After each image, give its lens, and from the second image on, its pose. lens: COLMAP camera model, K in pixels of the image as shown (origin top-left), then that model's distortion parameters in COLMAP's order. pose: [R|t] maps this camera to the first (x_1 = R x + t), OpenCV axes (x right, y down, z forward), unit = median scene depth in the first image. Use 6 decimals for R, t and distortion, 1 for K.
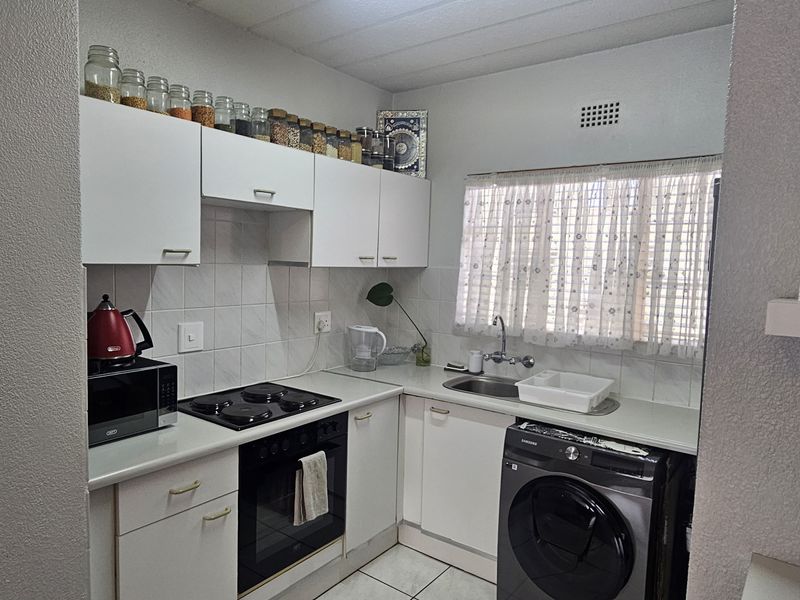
lens RADIAL K [[533.7, 0, 392.6], [0, 533.7, 299.7], [0, 0, 1]] dist [0.005383, -0.006445]
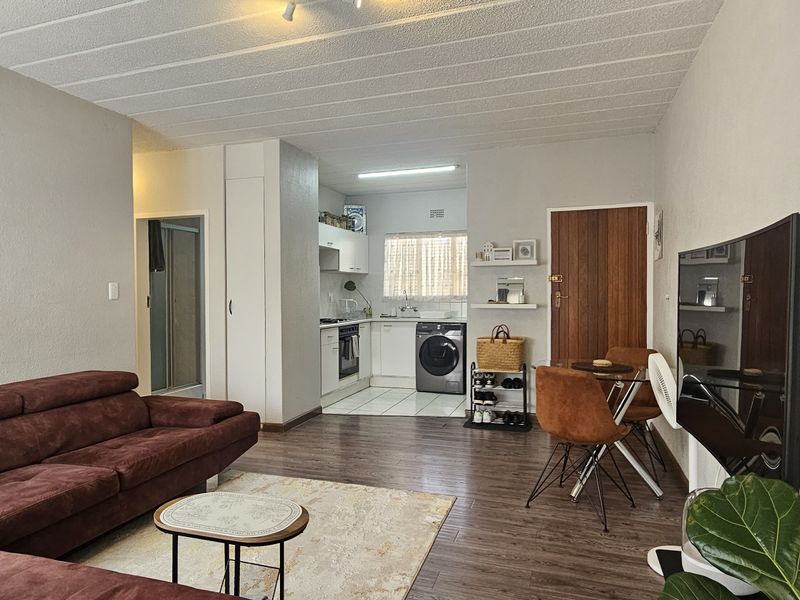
lens RADIAL K [[533.7, 0, 398.6], [0, 533.7, 303.2], [0, 0, 1]] dist [0.005383, -0.006445]
pose [[0.944028, -0.040376, 0.327385, -0.667404], [0.058210, 0.997296, -0.044856, 0.205913], [-0.324689, 0.061403, 0.943826, -1.389954]]
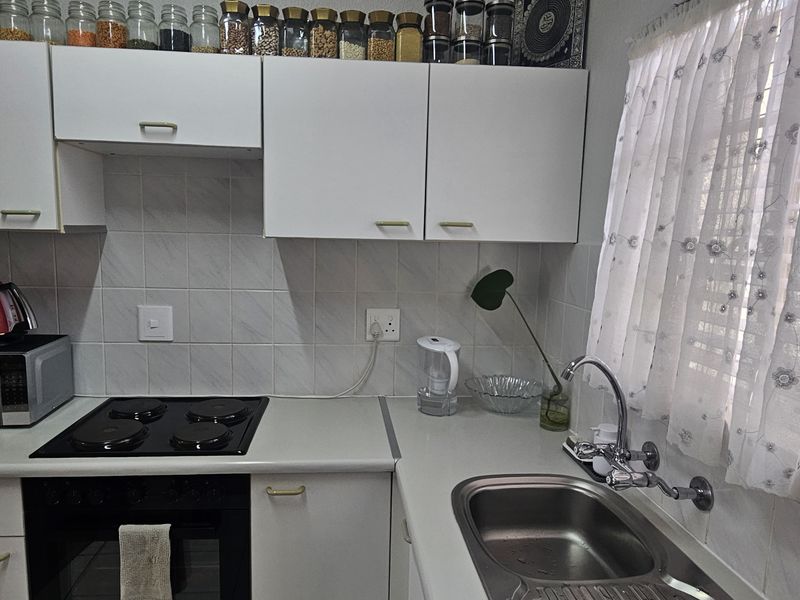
lens RADIAL K [[533.7, 0, 402.4], [0, 533.7, 300.7], [0, 0, 1]] dist [0.005383, -0.006445]
pose [[0.664062, 0.081680, -0.743203, 0.406909], [-0.062203, 0.996604, 0.053950, -0.027324], [0.745086, 0.010403, 0.666887, 0.632291]]
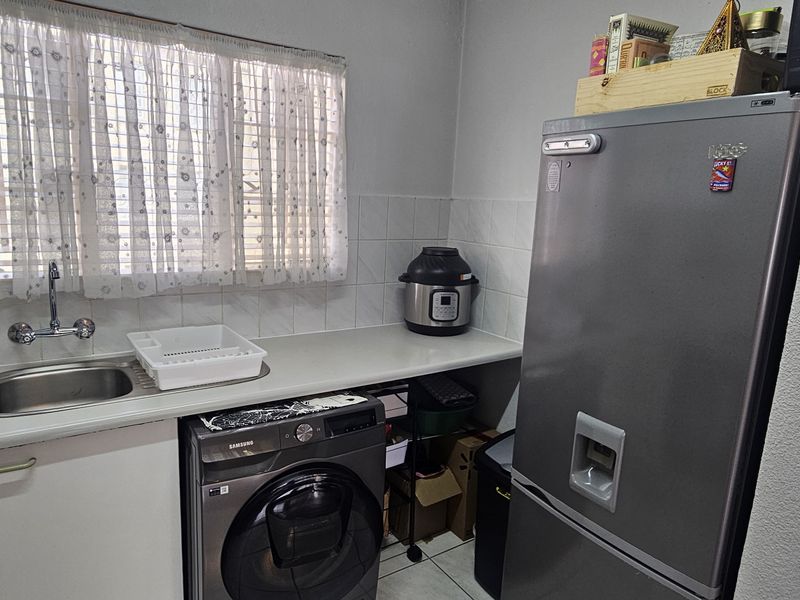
lens RADIAL K [[533.7, 0, 400.7], [0, 533.7, 302.4], [0, 0, 1]] dist [0.005383, -0.006445]
pose [[0.347938, -0.195215, 0.916968, -0.201268], [0.034846, 0.980098, 0.195433, -0.025173], [-0.936870, -0.036046, 0.347816, 0.465376]]
